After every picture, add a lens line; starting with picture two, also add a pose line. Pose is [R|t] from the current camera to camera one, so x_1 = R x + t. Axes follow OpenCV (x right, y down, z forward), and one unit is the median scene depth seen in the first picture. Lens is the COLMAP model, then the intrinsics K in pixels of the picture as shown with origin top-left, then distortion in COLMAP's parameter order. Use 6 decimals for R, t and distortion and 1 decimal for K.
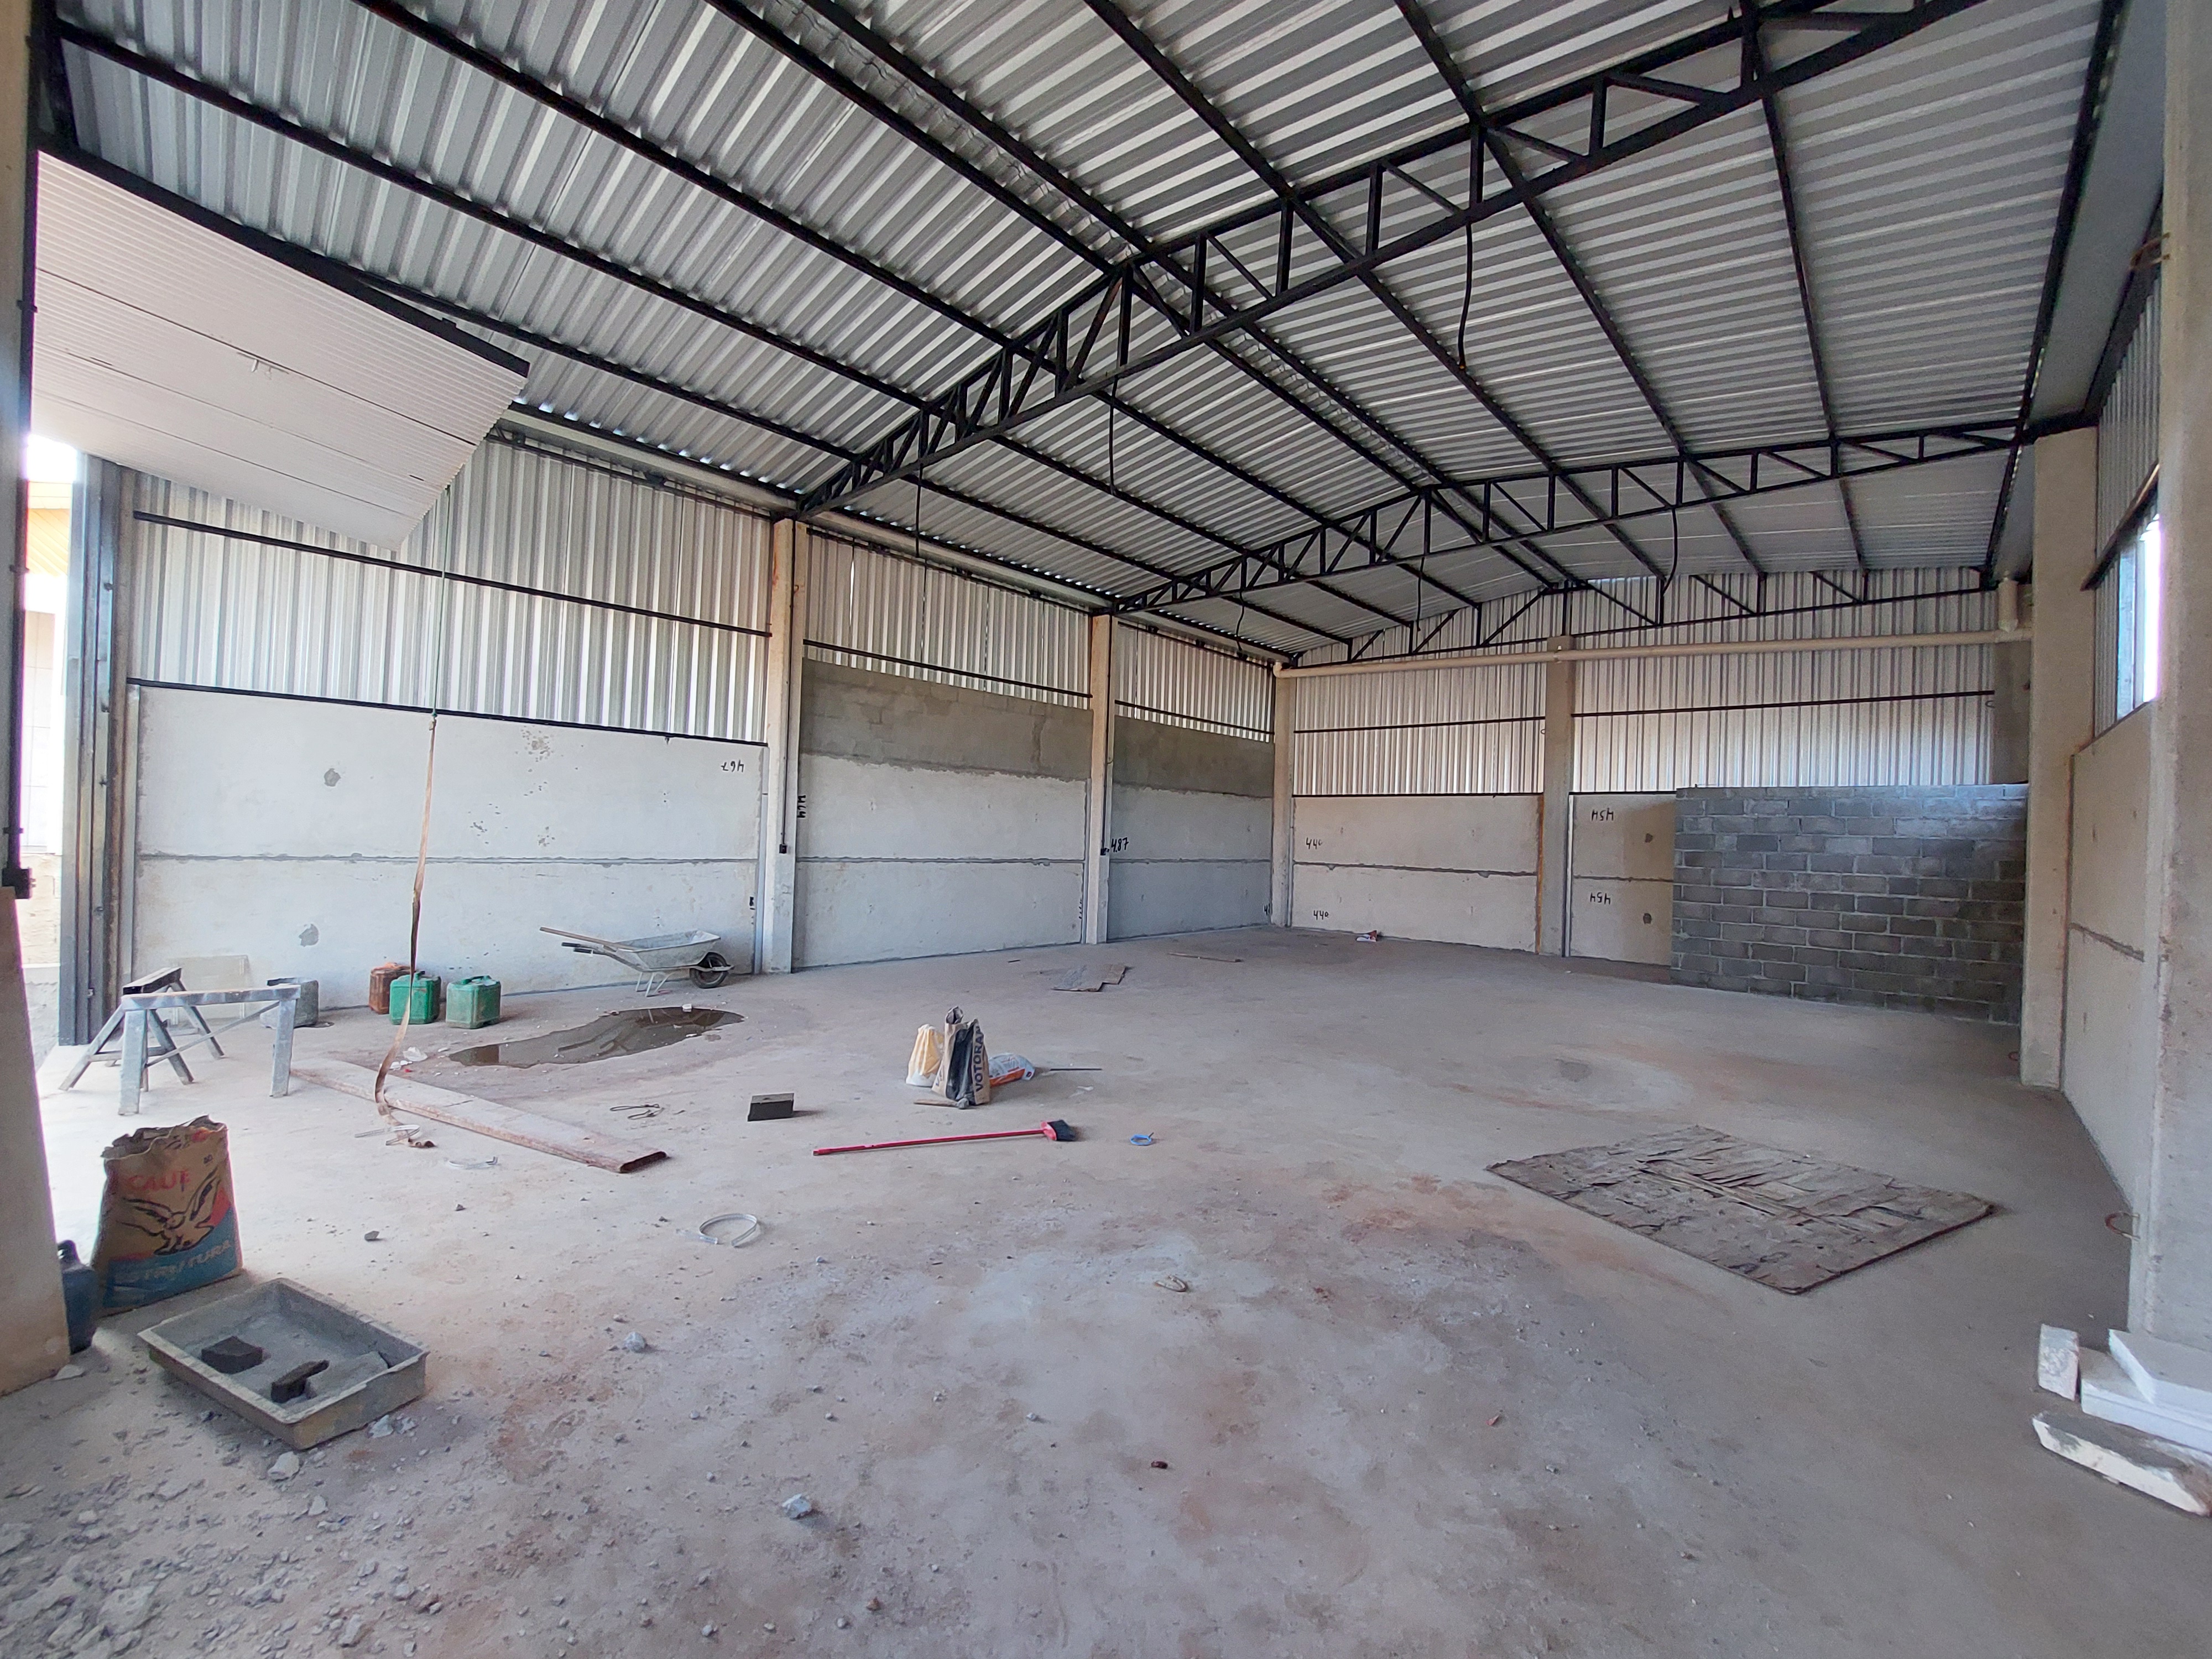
lens RADIAL K [[877.0, 0, 1099.6], [0, 877.0, 853.5], [0, 0, 1]] dist [-0.000013, 0.000011]
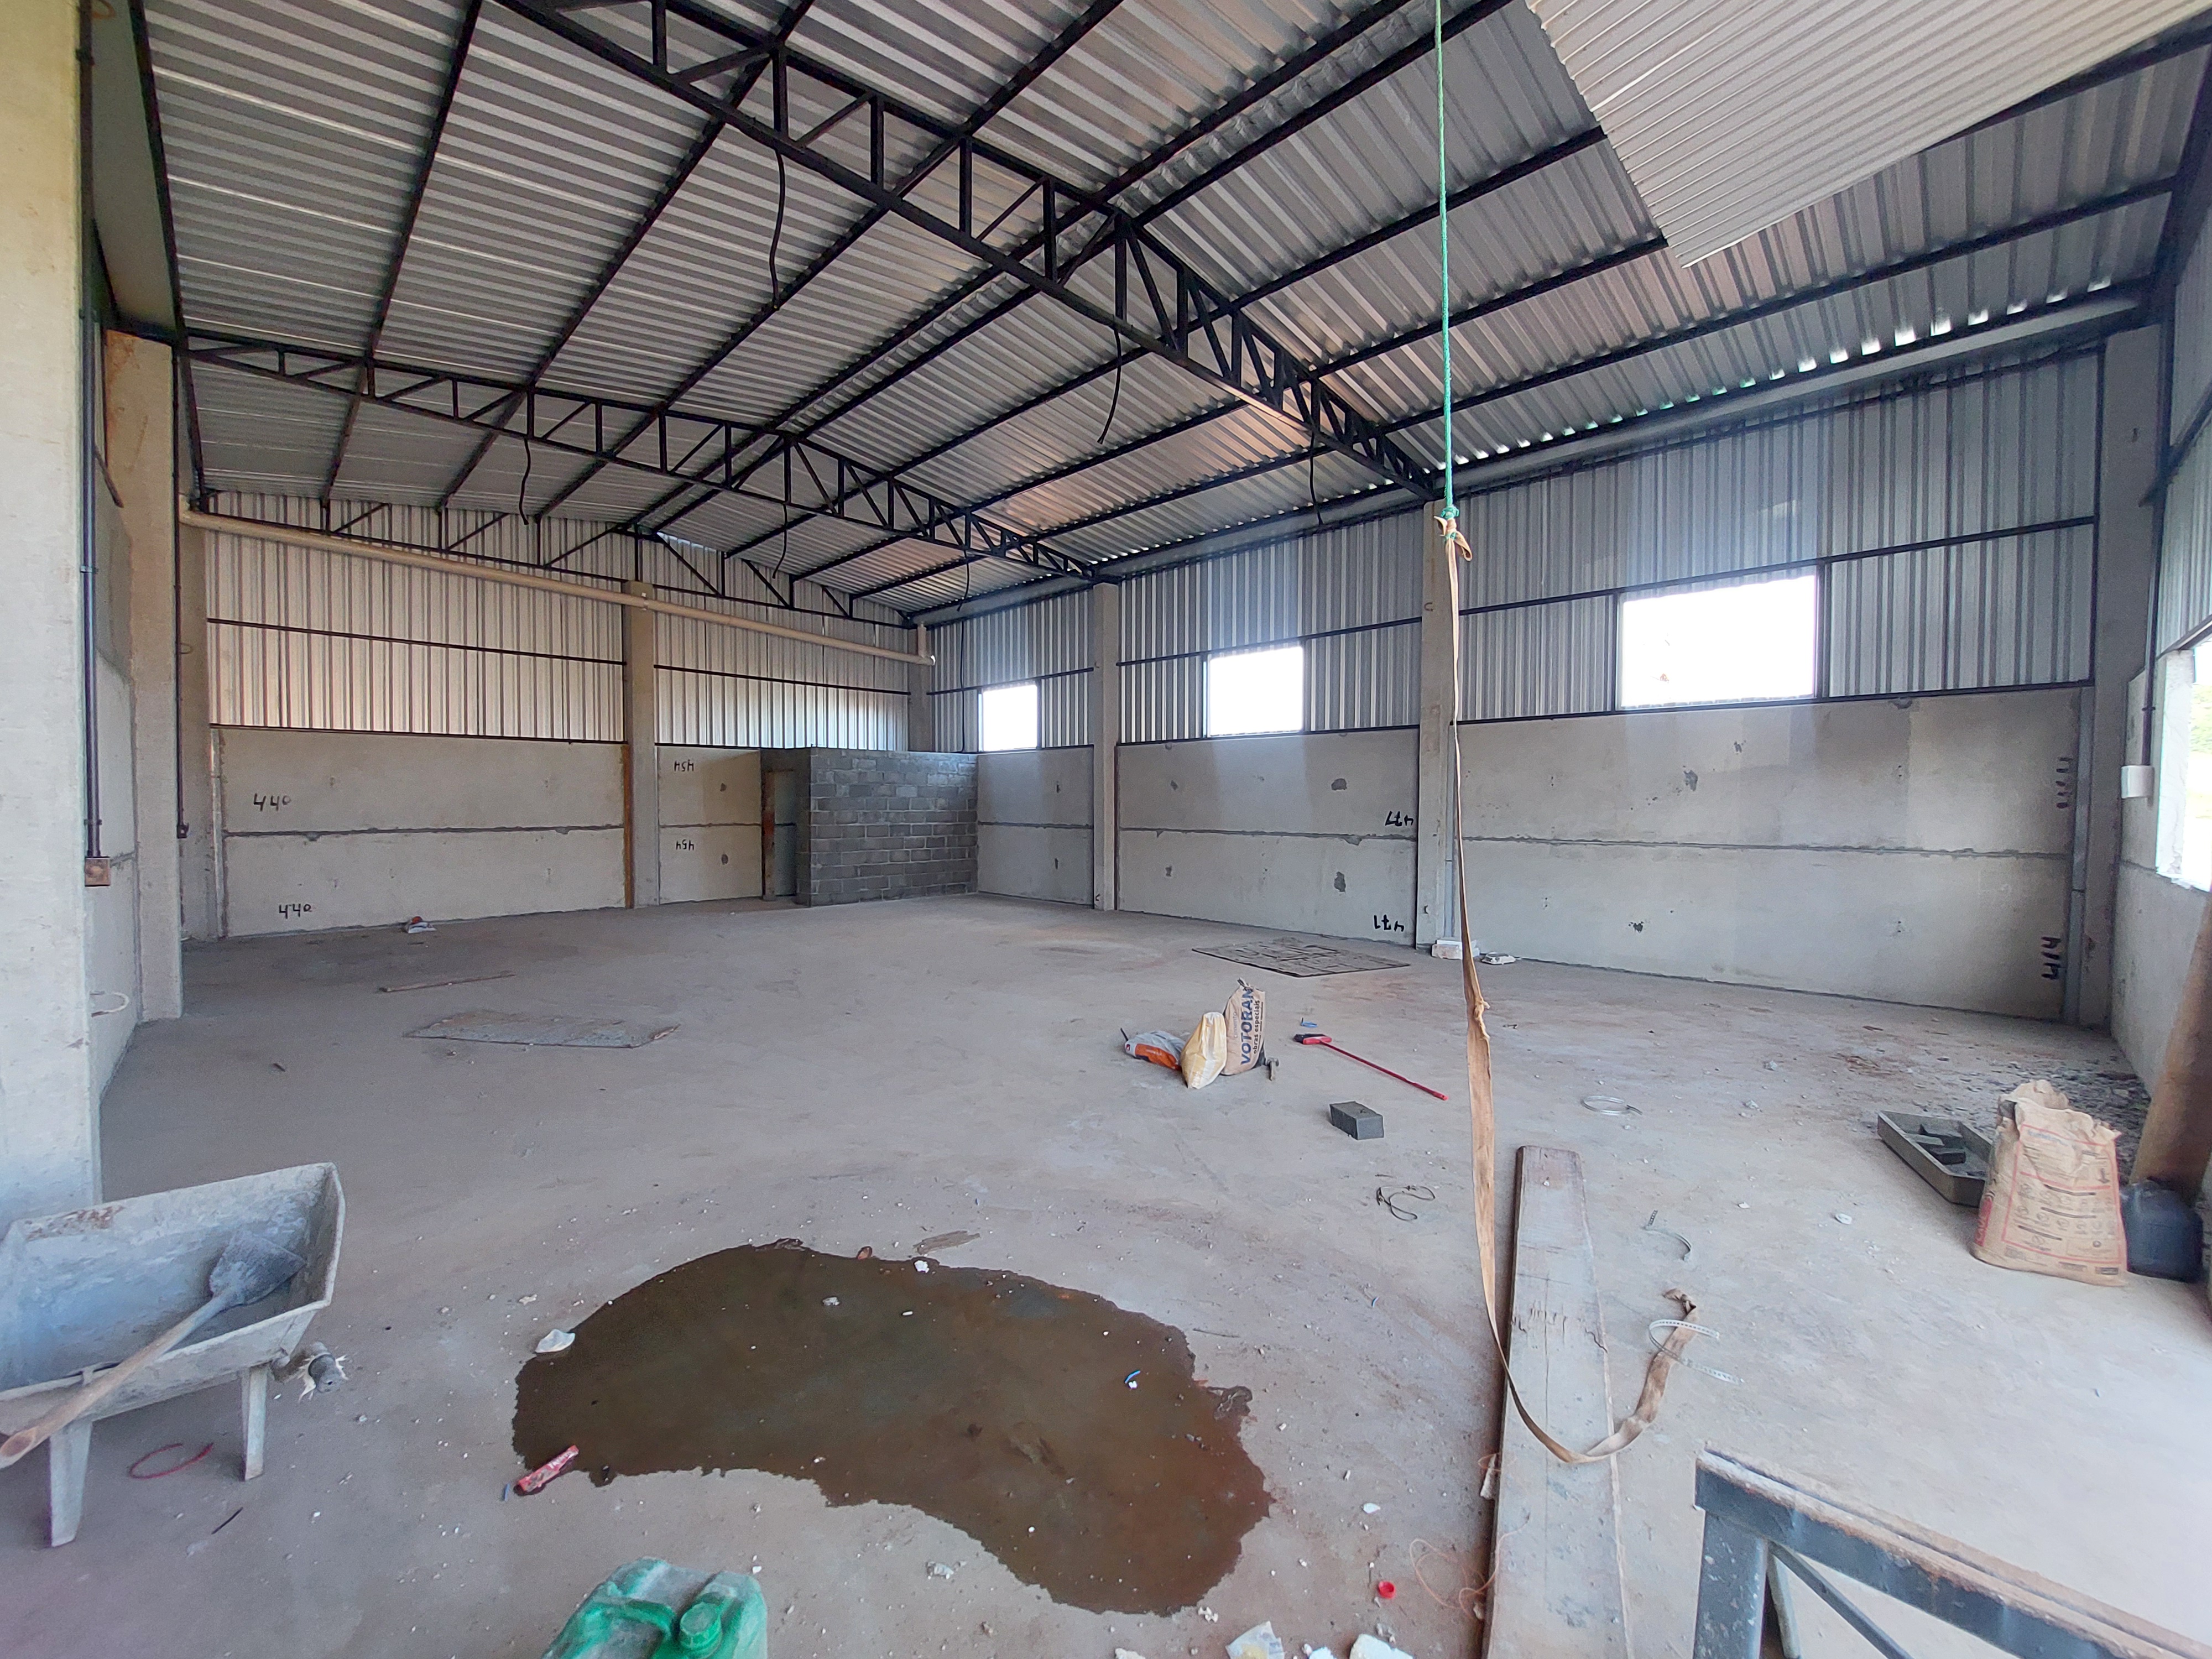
lens RADIAL K [[888.4, 0, 1116.5], [0, 888.4, 820.4], [0, 0, 1]] dist [0.000227, 0.000076]
pose [[0.041485, -0.054597, 0.997646, -0.318958], [0.020068, 0.998350, 0.053801, -0.017176], [-0.998938, 0.017789, 0.042512, 0.298625]]
